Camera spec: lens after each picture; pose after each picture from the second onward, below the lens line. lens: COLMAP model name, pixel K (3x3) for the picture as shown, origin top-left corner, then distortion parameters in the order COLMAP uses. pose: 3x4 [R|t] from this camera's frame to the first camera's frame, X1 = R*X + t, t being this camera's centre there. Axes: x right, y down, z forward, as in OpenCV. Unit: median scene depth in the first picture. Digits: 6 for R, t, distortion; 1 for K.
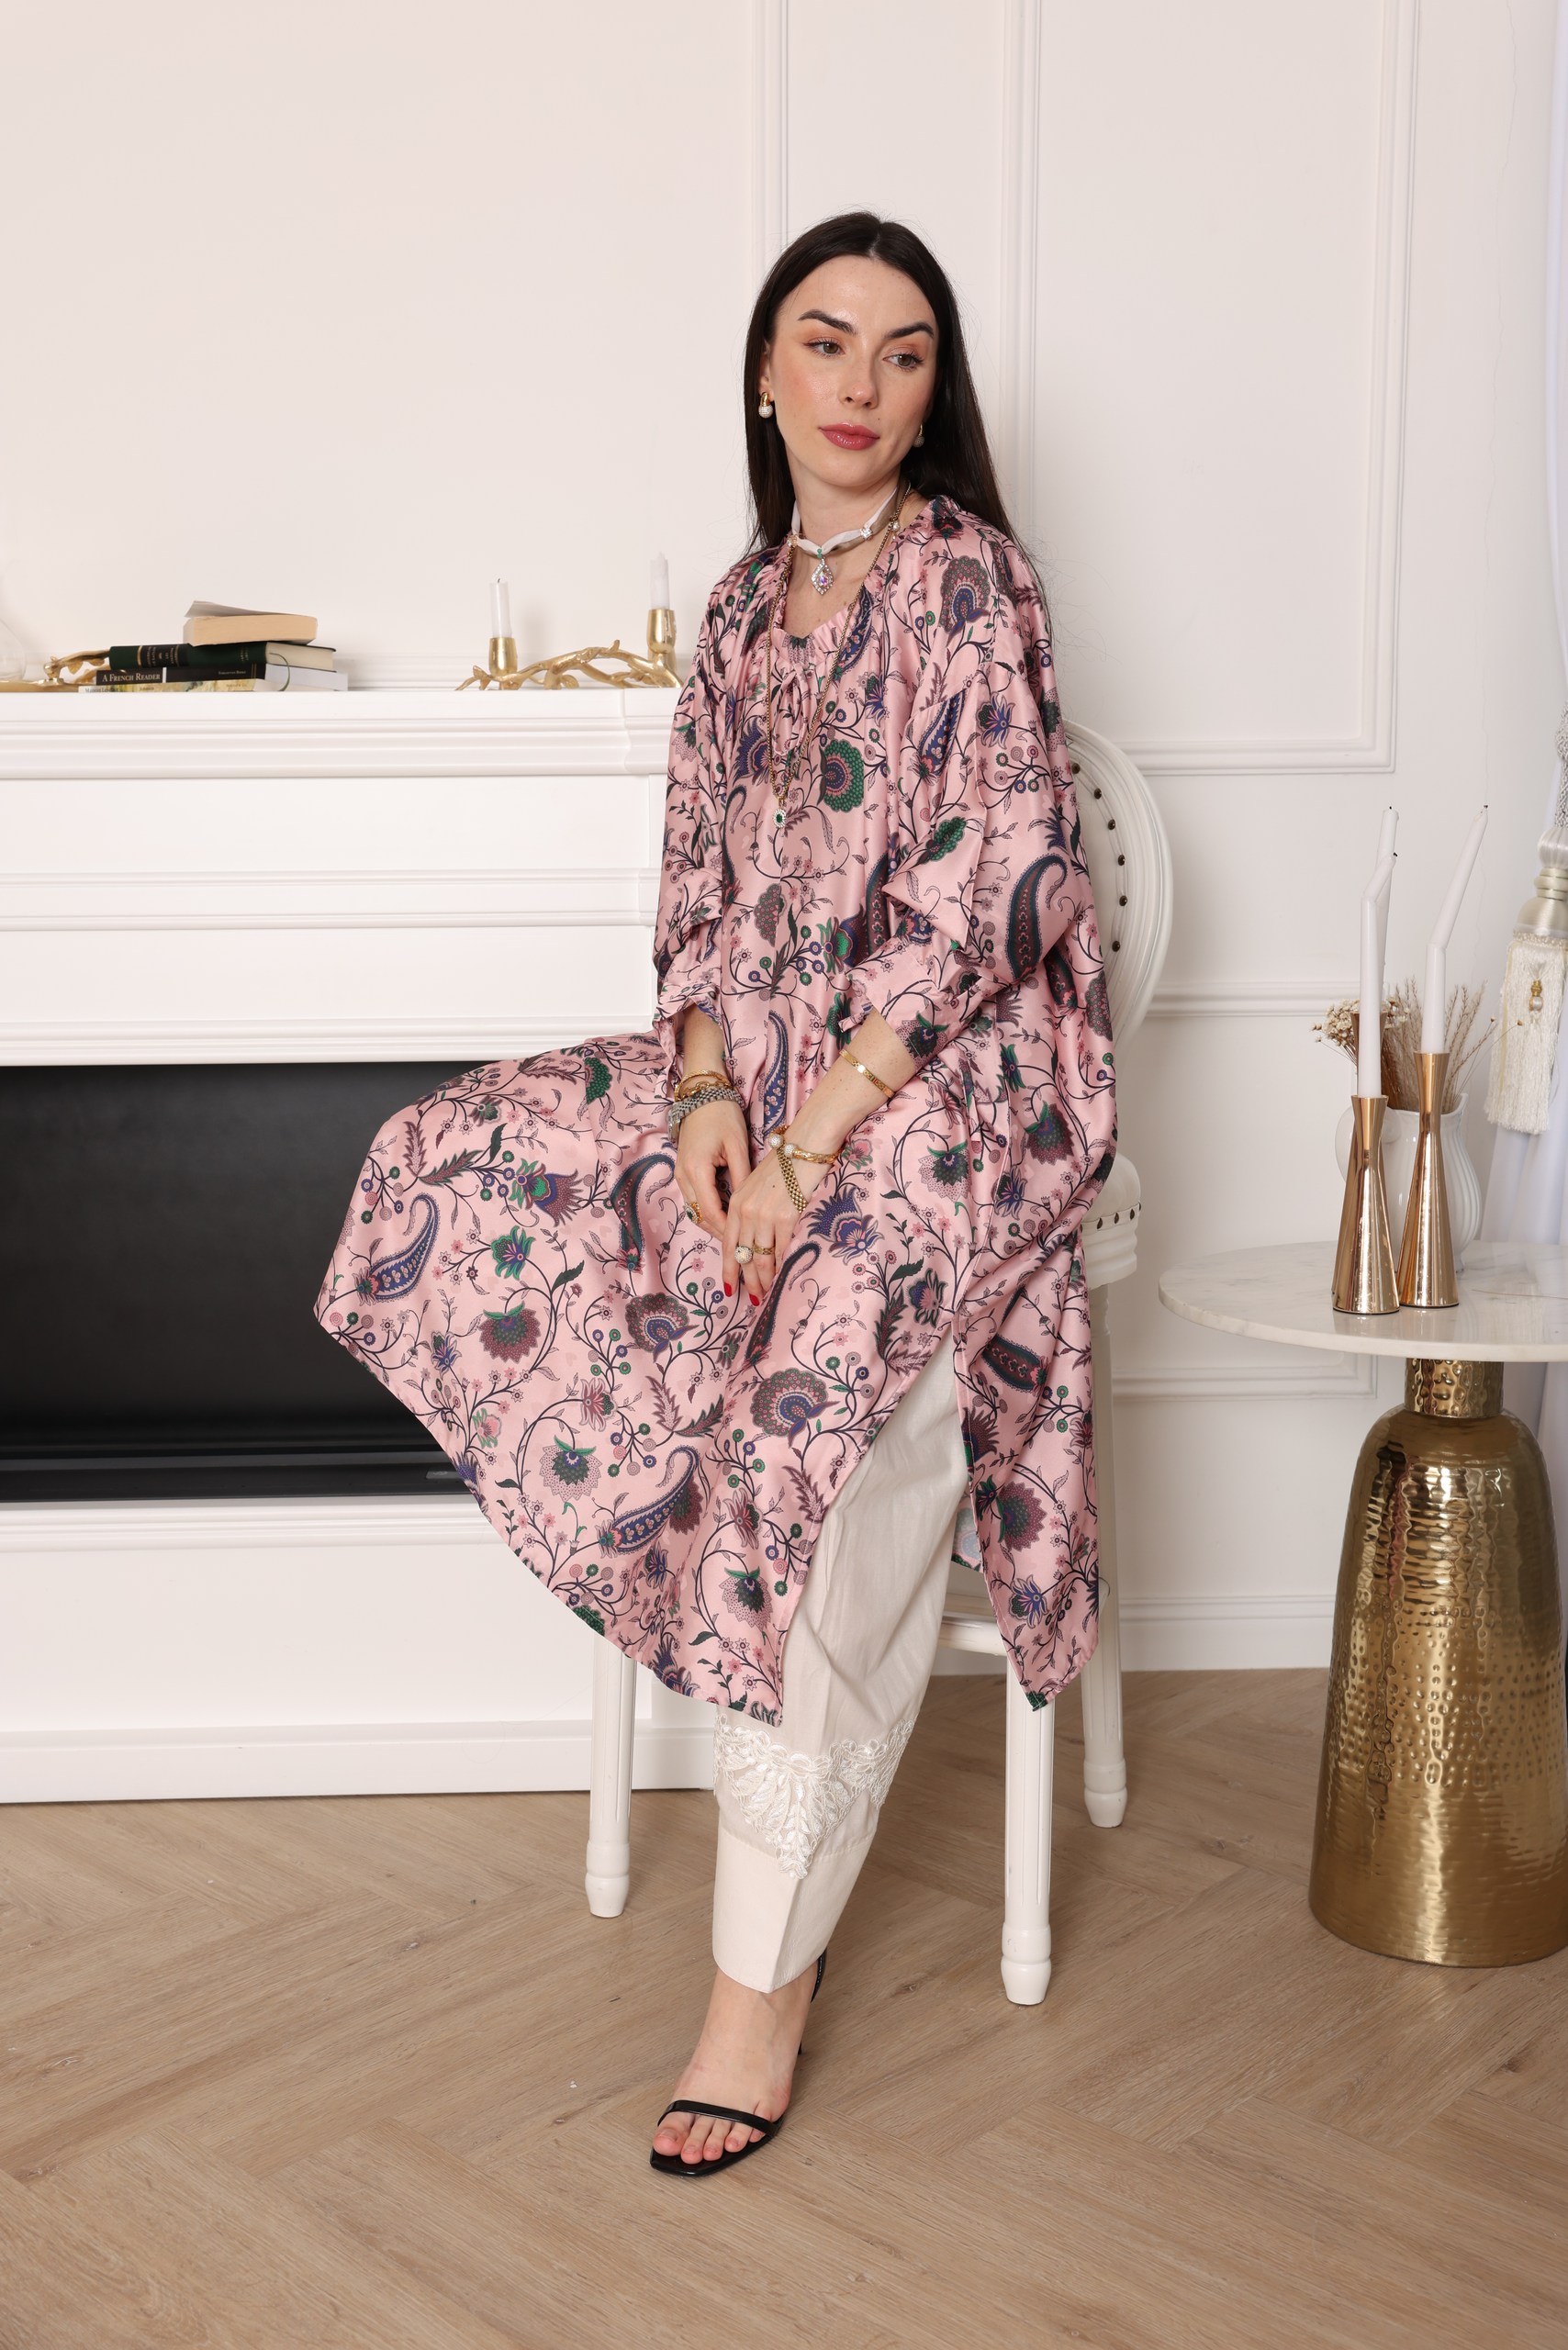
lens RADIAL K [[2431.4, 0, 779.0], [0, 2431.4, 1141.5], [0, 0, 1]] dist [0.016123, 0.000000]
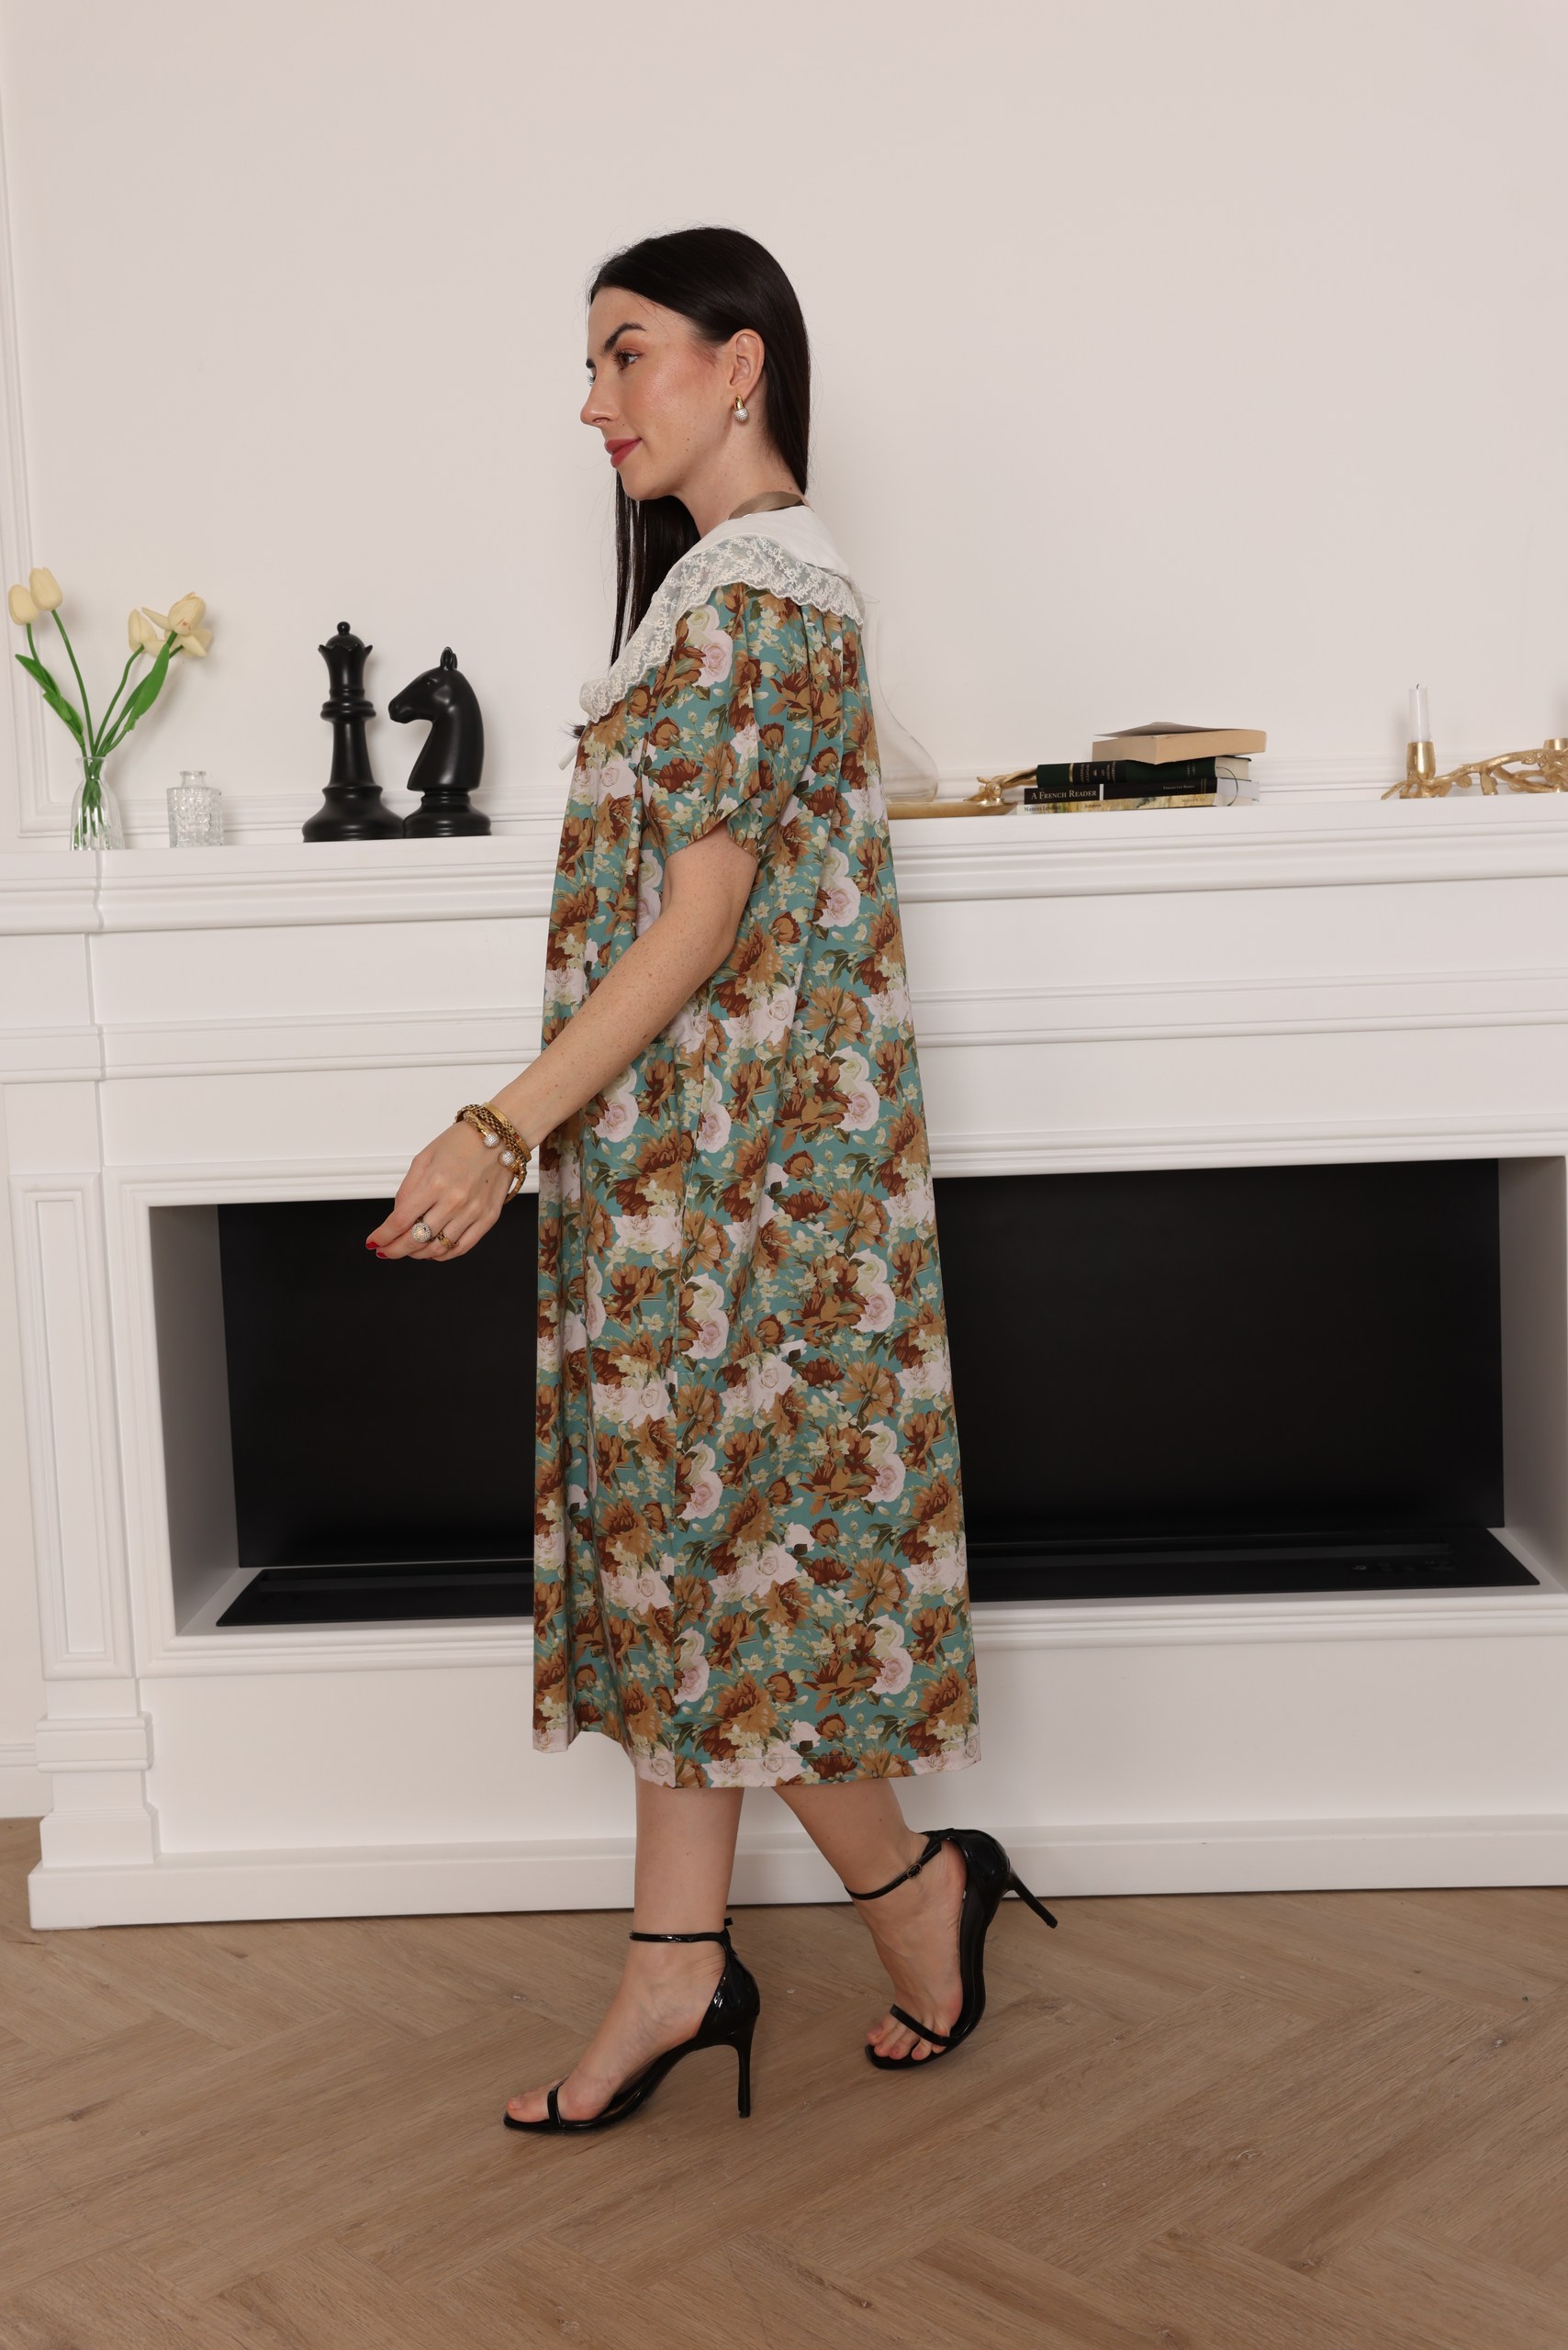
lens RADIAL K [[2531.6, 0, 793.9], [0, 2531.6, 1140.2], [0, 0, 1]] dist [0.035686, 0.000000]
pose [[0.997439, -0.023235, -0.067646, -0.377268], [0.021681, 0.999486, -0.023623, -0.026797], [0.068160, 0.022095, 0.997430, -0.086870]]
